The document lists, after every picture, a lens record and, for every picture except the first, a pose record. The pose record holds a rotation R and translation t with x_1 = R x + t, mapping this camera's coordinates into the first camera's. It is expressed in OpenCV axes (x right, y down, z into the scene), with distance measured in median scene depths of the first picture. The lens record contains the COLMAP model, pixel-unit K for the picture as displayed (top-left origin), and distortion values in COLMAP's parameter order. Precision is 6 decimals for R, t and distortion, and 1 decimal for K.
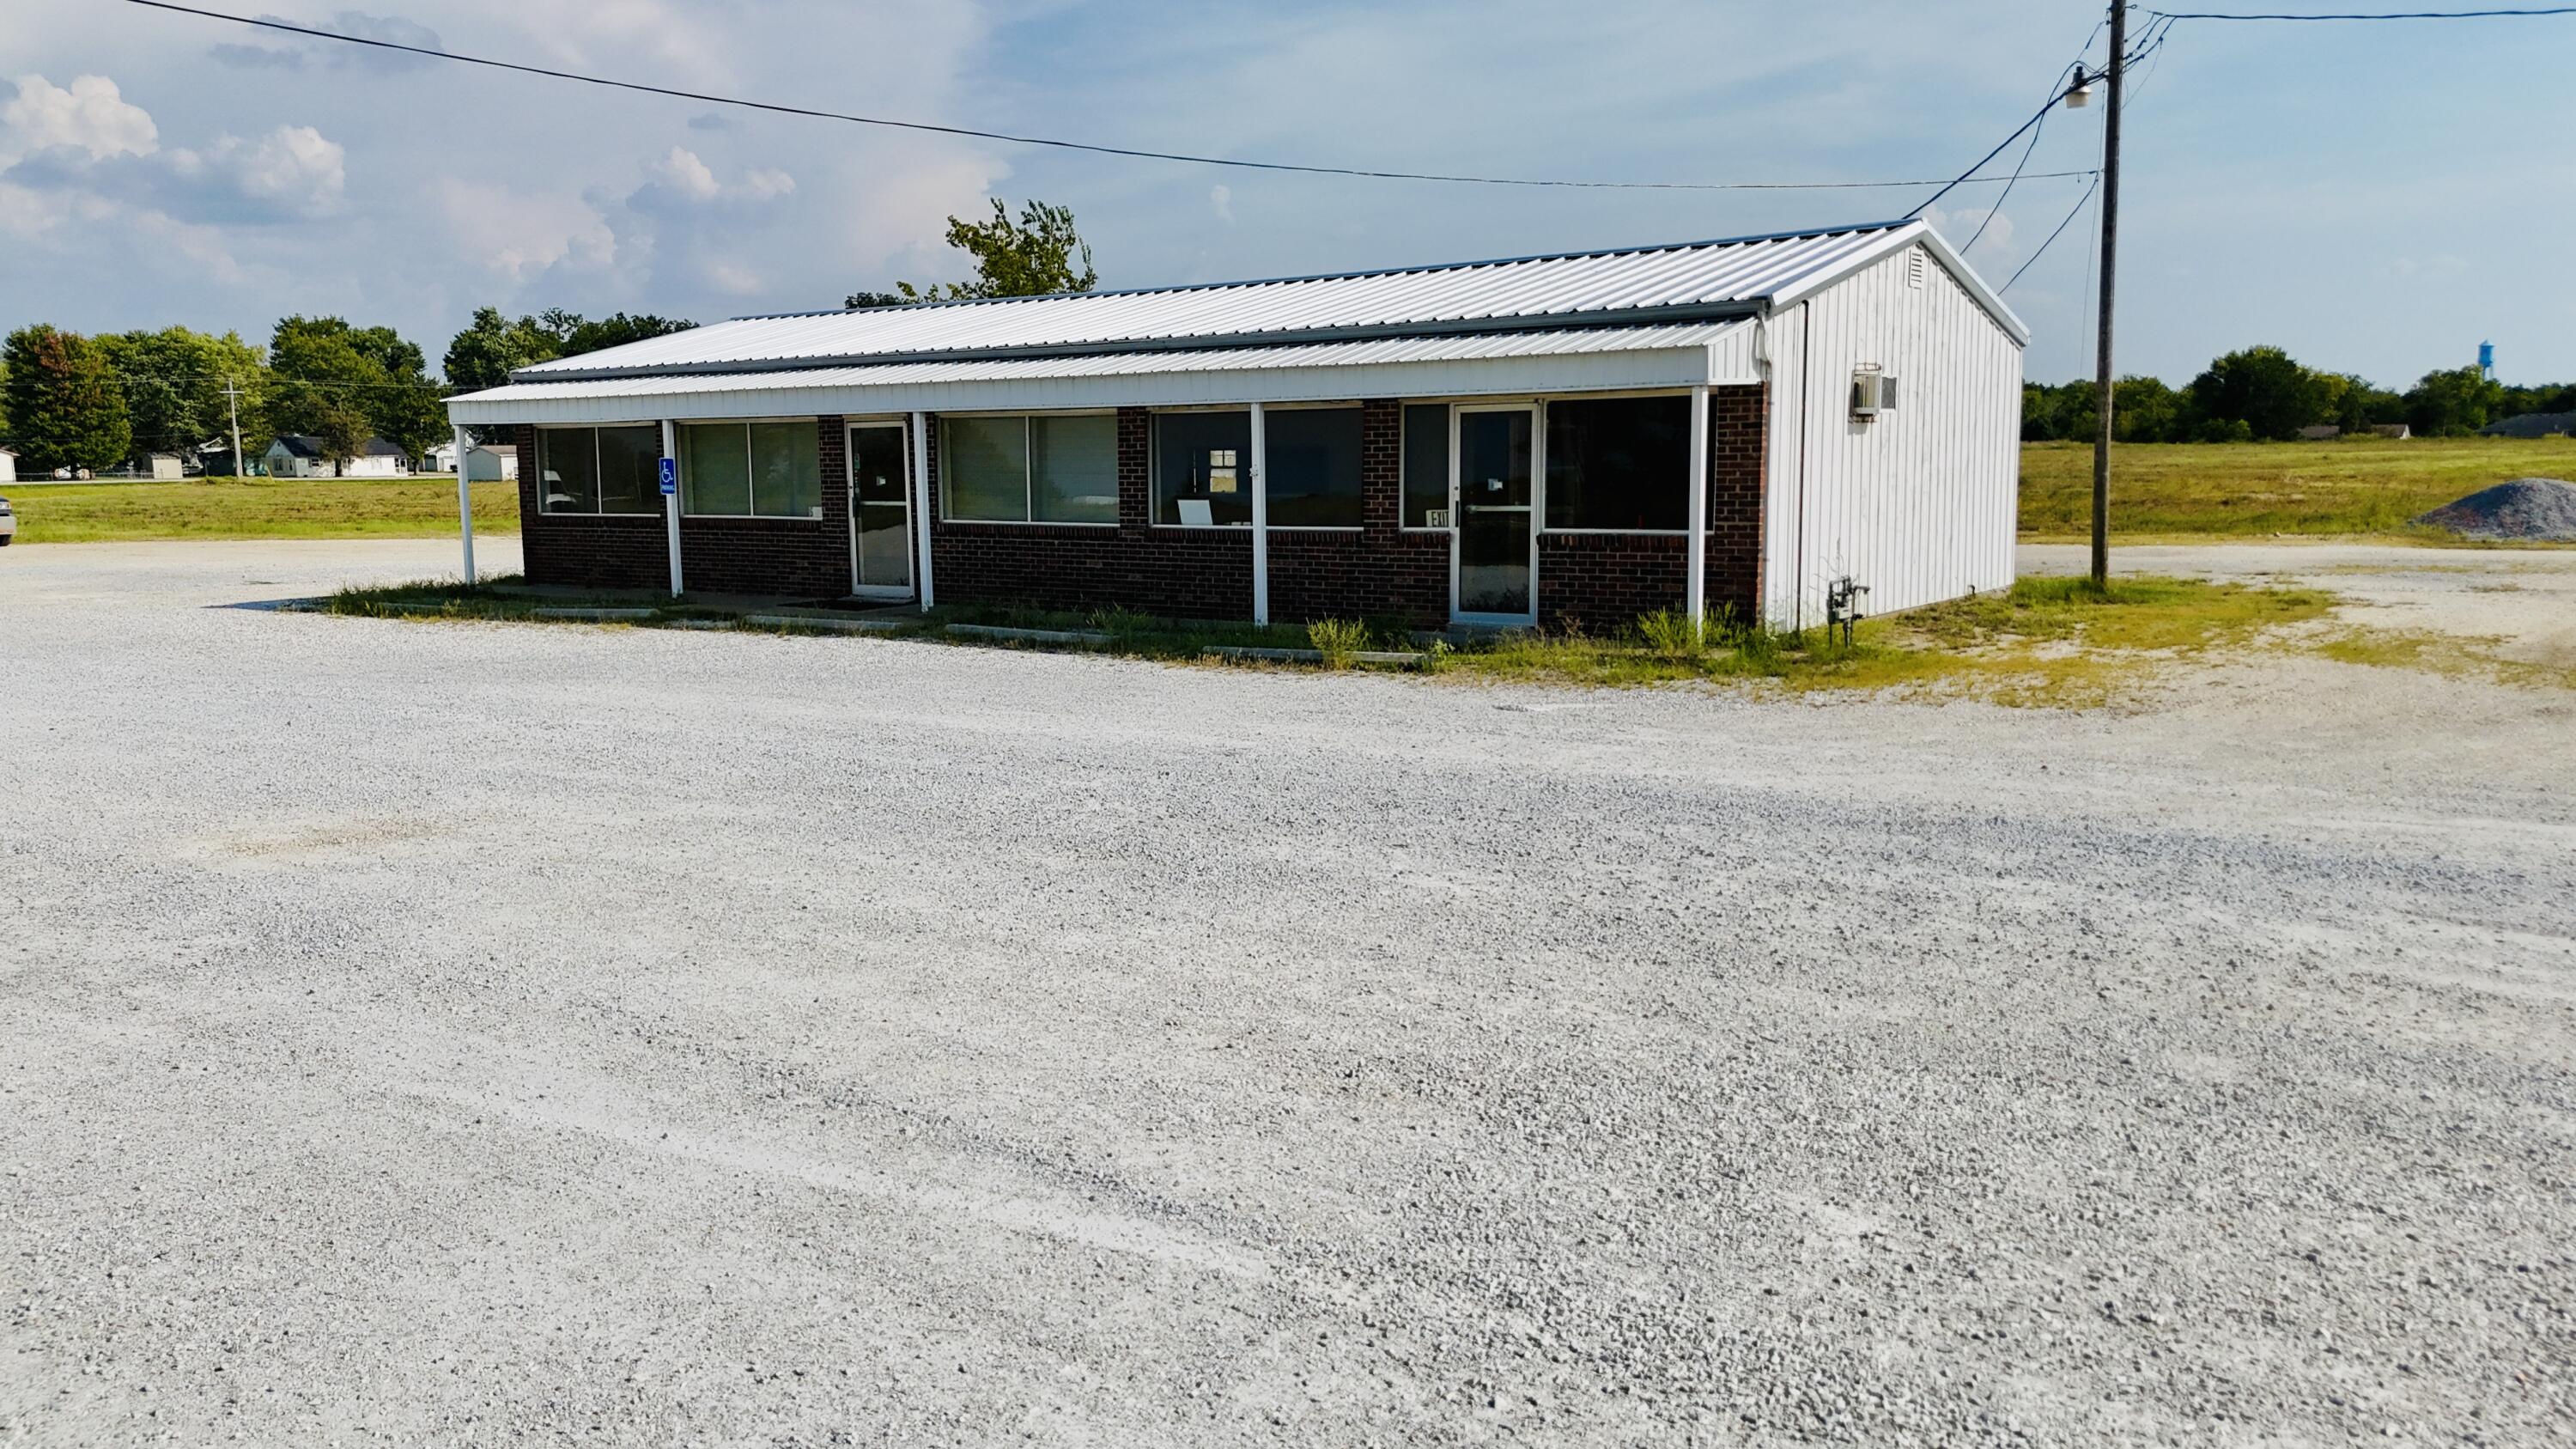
lens RADIAL K [[1893.4, 0, 1294.1], [0, 1893.4, 716.9], [0, 0, 1]] dist [0.090553, -0.094252]
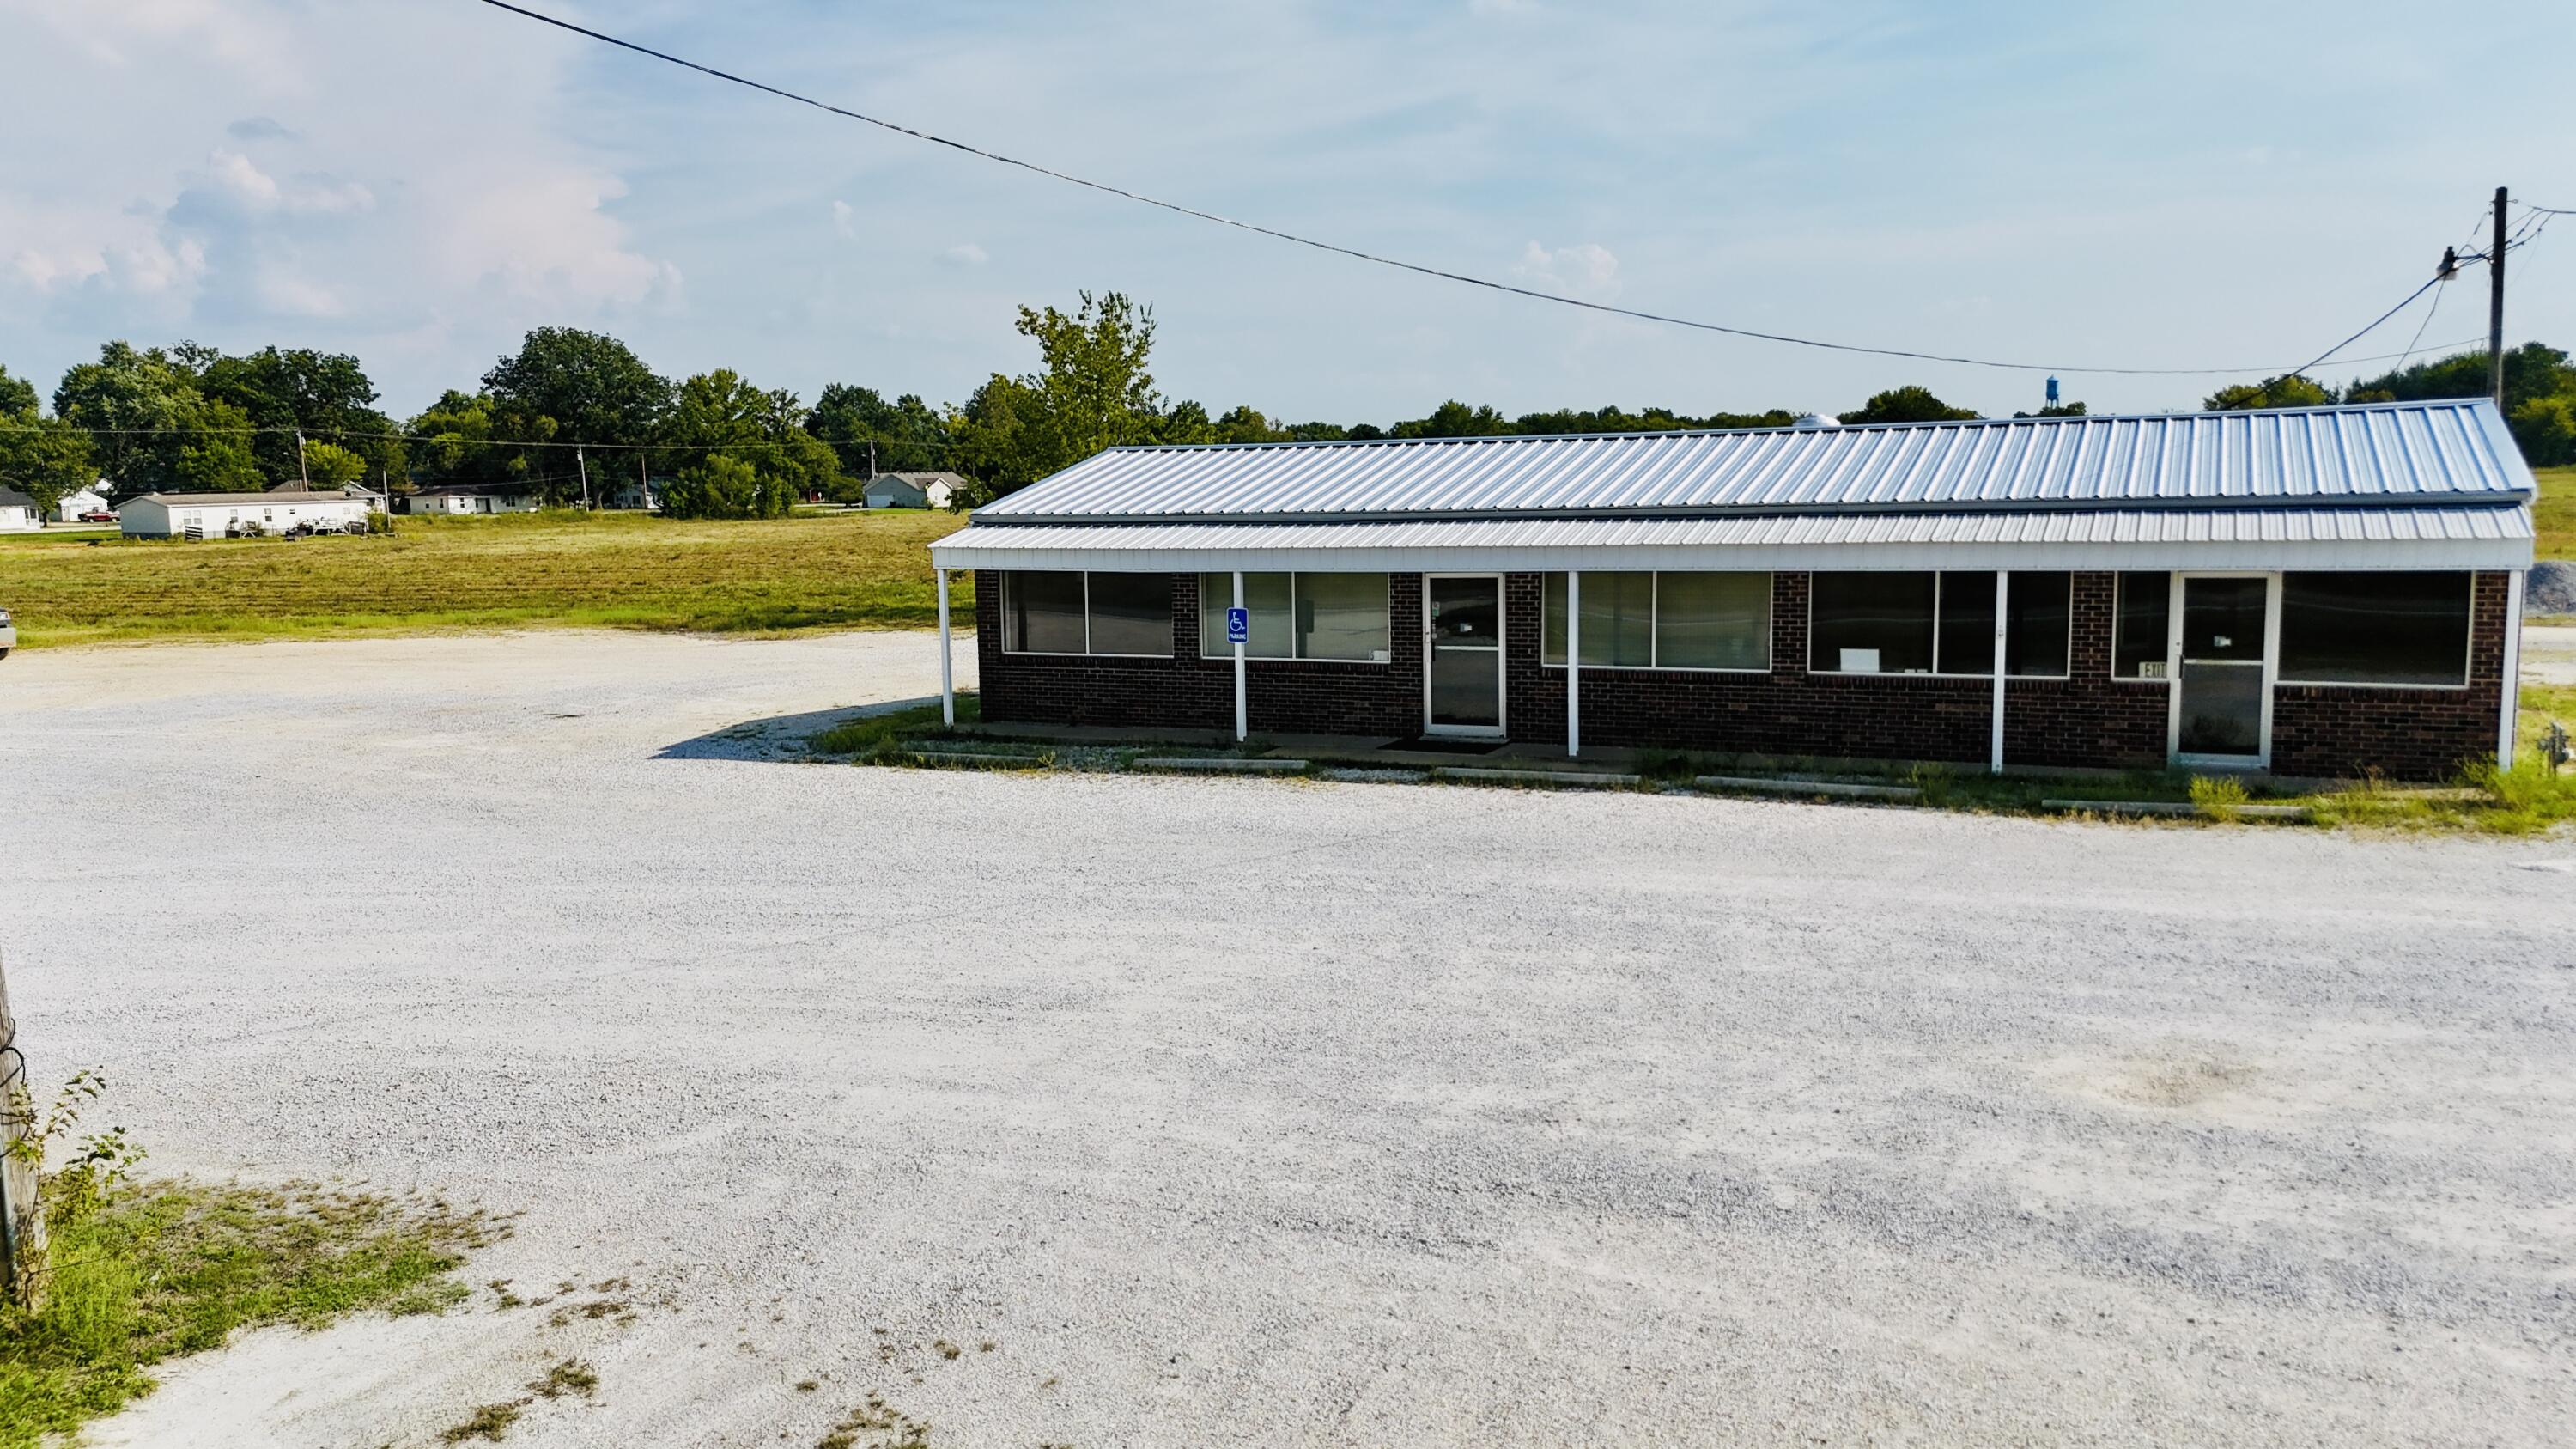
lens RADIAL K [[1893.4, 0, 1294.1], [0, 1893.4, 716.9], [0, 0, 1]] dist [0.090553, -0.094252]
pose [[0.982800, -0.032541, 0.181784, -0.513543], [0.034947, 0.999339, -0.010046, -0.067945], [-0.181337, 0.016226, 0.983287, -0.018780]]
